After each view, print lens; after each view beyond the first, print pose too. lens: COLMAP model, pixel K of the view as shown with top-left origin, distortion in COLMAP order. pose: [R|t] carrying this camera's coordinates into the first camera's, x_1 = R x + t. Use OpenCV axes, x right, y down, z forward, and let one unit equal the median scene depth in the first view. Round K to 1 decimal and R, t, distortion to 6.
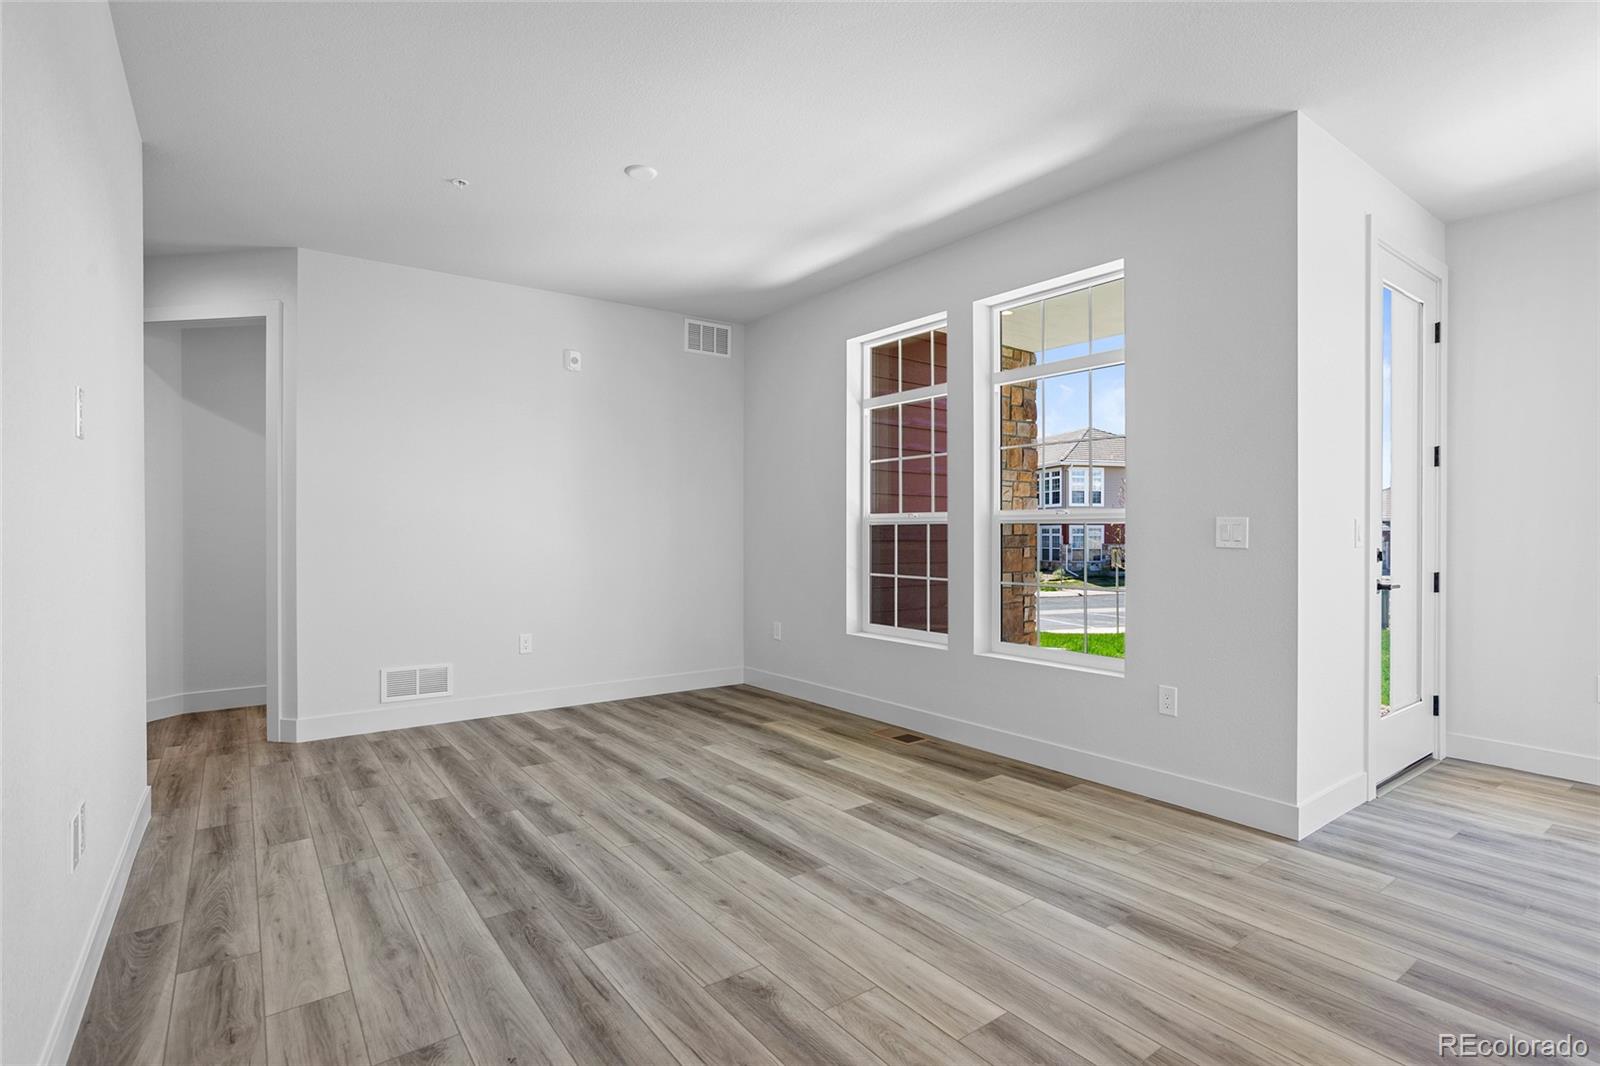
lens RADIAL K [[755.7, 0, 805.2], [0, 755.7, 540.3], [0, 0, 1]] dist [0.000076, 0.002715]
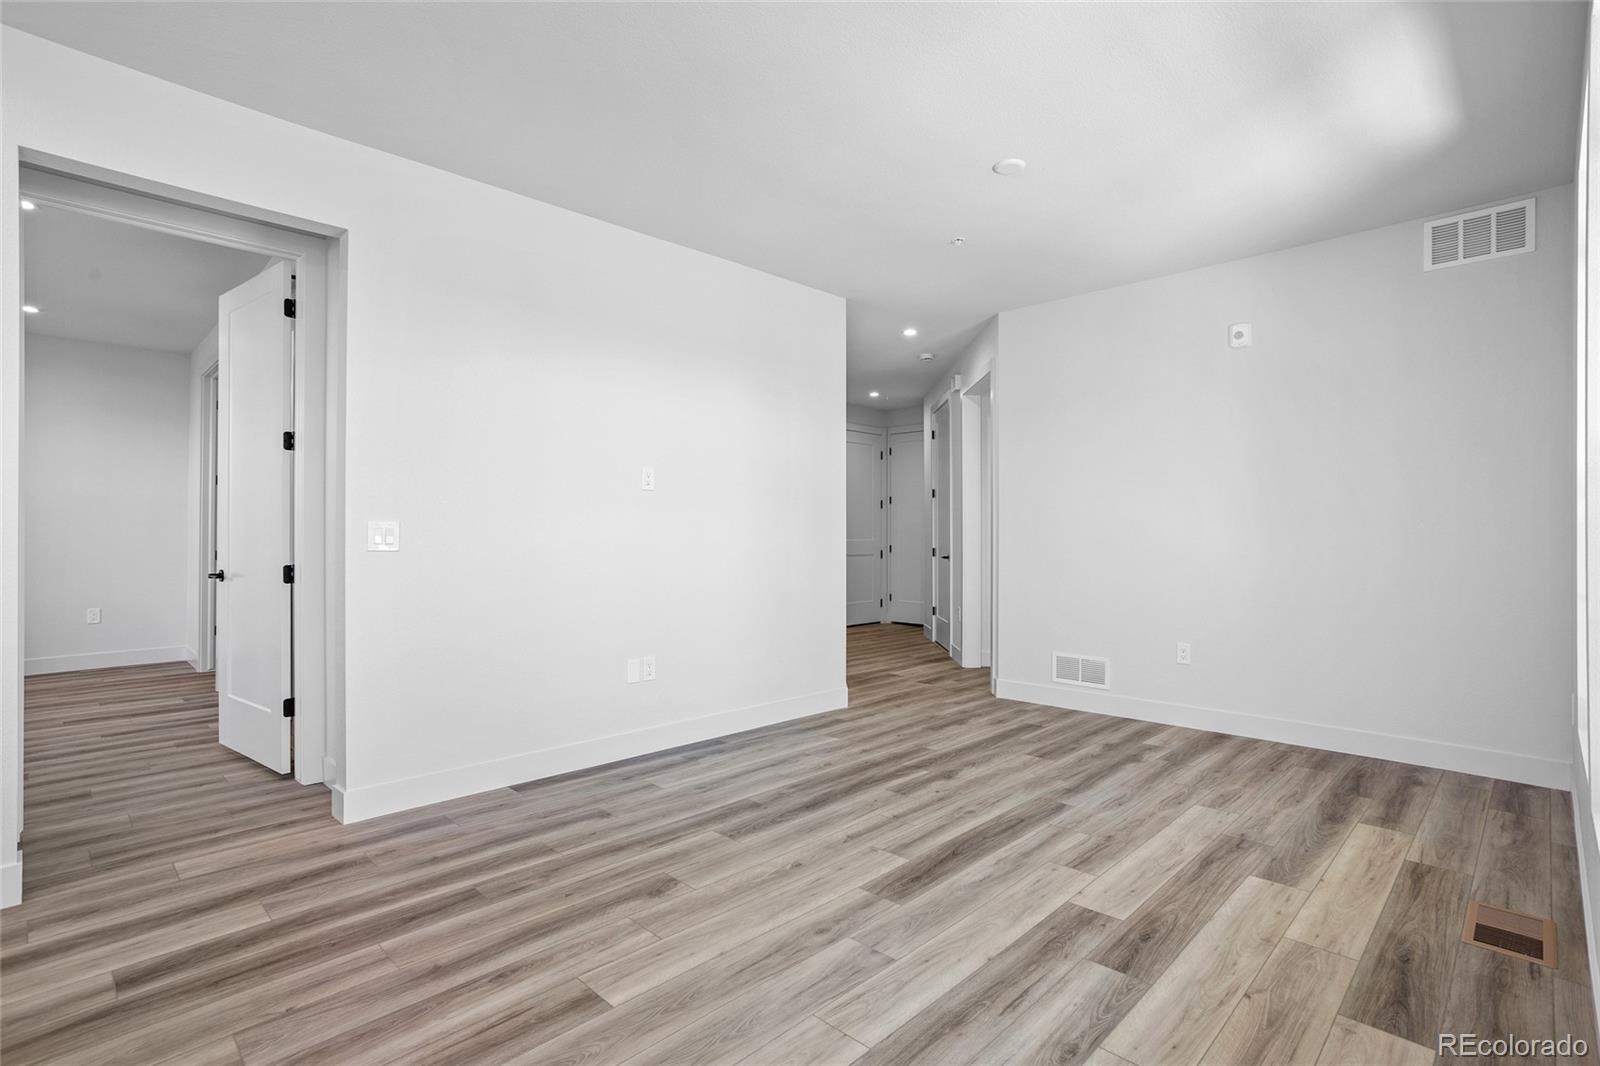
lens RADIAL K [[755.7, 0, 801.2], [0, 755.7, 535.8], [0, 0, 1]] dist [0.000076, 0.002715]
pose [[0.160612, -0.009314, -0.986974, 0.762825], [0.001633, 0.999957, -0.009171, 0.001853], [0.987016, -0.000138, 0.160620, 0.630735]]
